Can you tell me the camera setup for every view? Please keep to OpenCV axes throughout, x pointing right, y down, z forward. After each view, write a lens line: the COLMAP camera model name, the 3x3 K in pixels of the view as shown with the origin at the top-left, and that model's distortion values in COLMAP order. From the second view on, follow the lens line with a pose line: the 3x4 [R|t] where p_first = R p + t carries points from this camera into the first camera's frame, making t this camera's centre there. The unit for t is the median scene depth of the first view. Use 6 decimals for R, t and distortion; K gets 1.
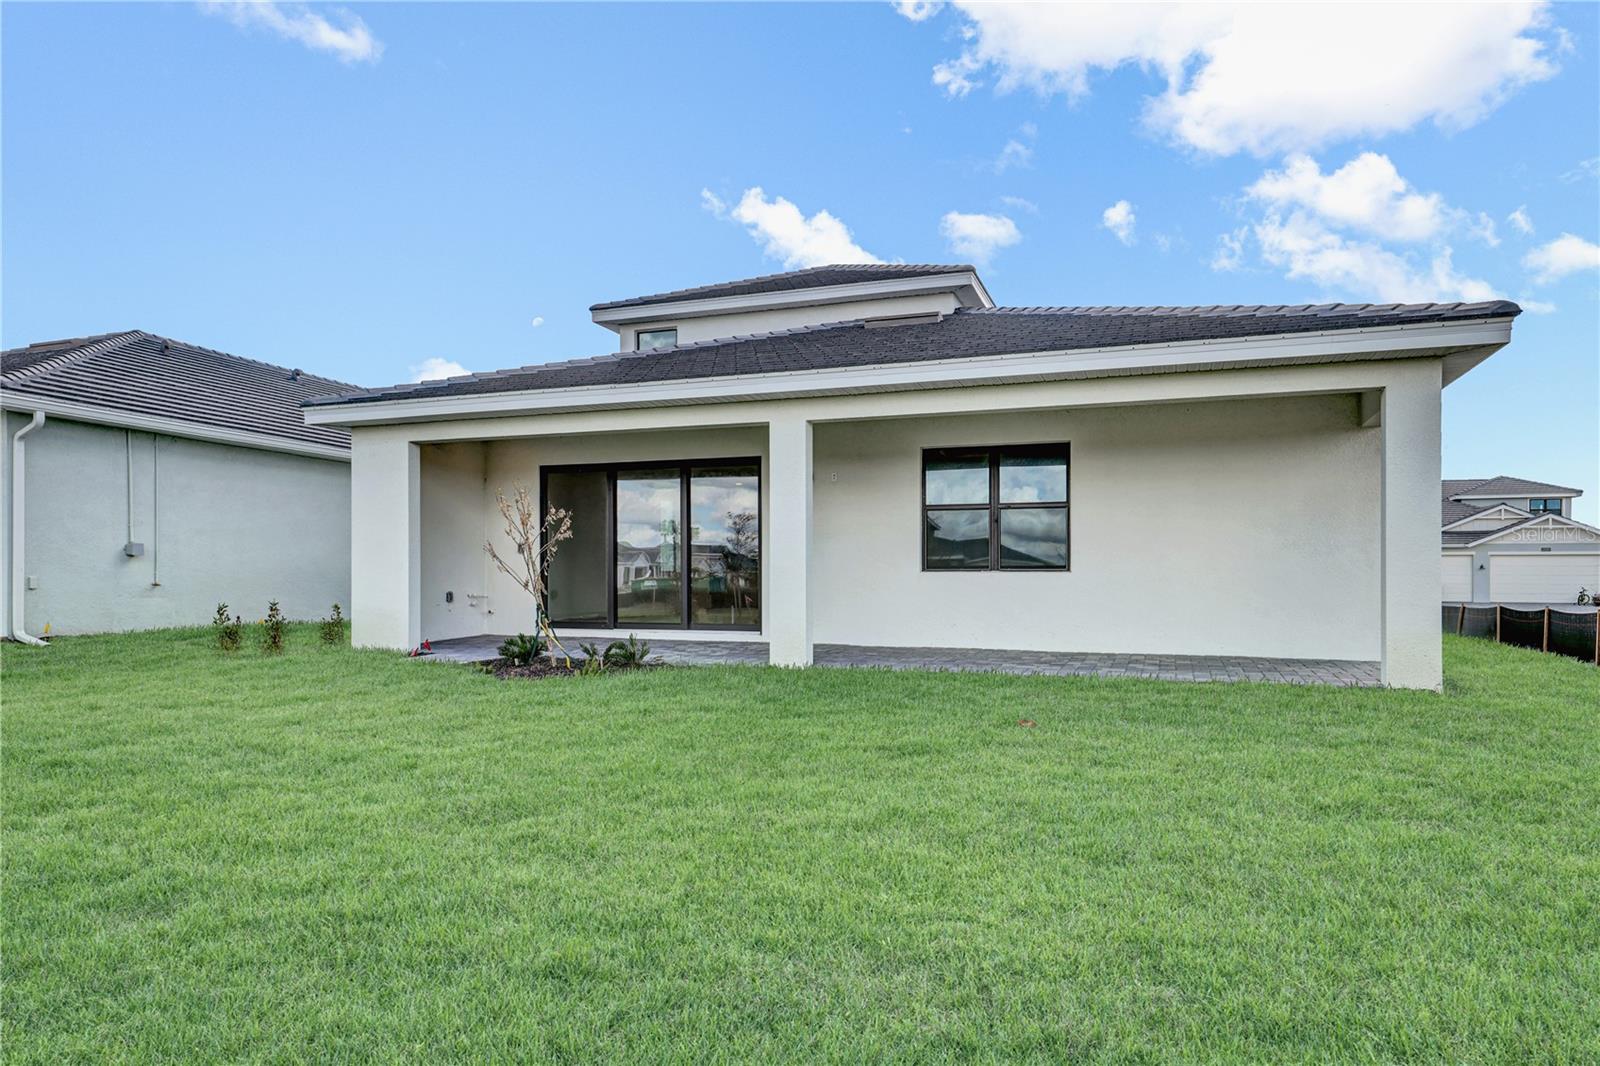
lens RADIAL K [[1003.7, 0, 800.8], [0, 1003.7, 583.7], [0, 0, 1]] dist [0.000478, -0.000265]
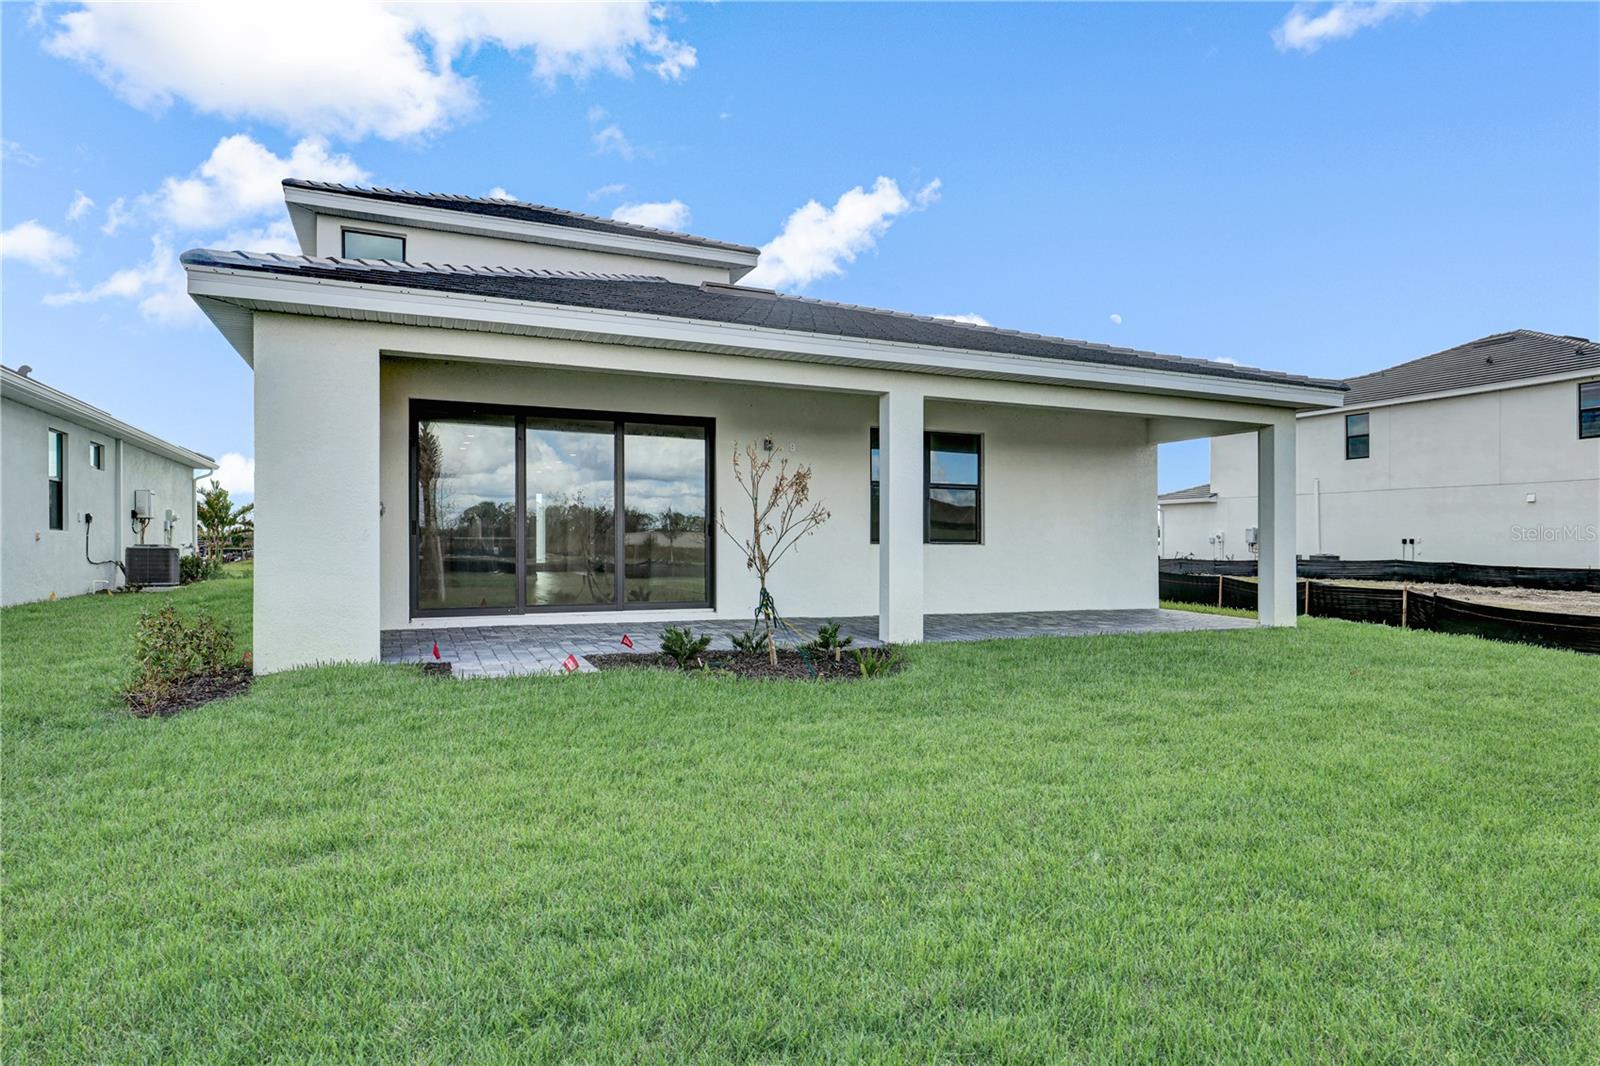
lens RADIAL K [[1010.5, 0, 800.3], [0, 1010.5, 562.7], [0, 0, 1]] dist [0.001835, 0.000545]
pose [[0.754986, 0.004723, 0.655724, -0.624170], [-0.011862, 0.999909, 0.006454, 0.000493], [-0.655634, -0.012651, 0.754973, 0.253776]]
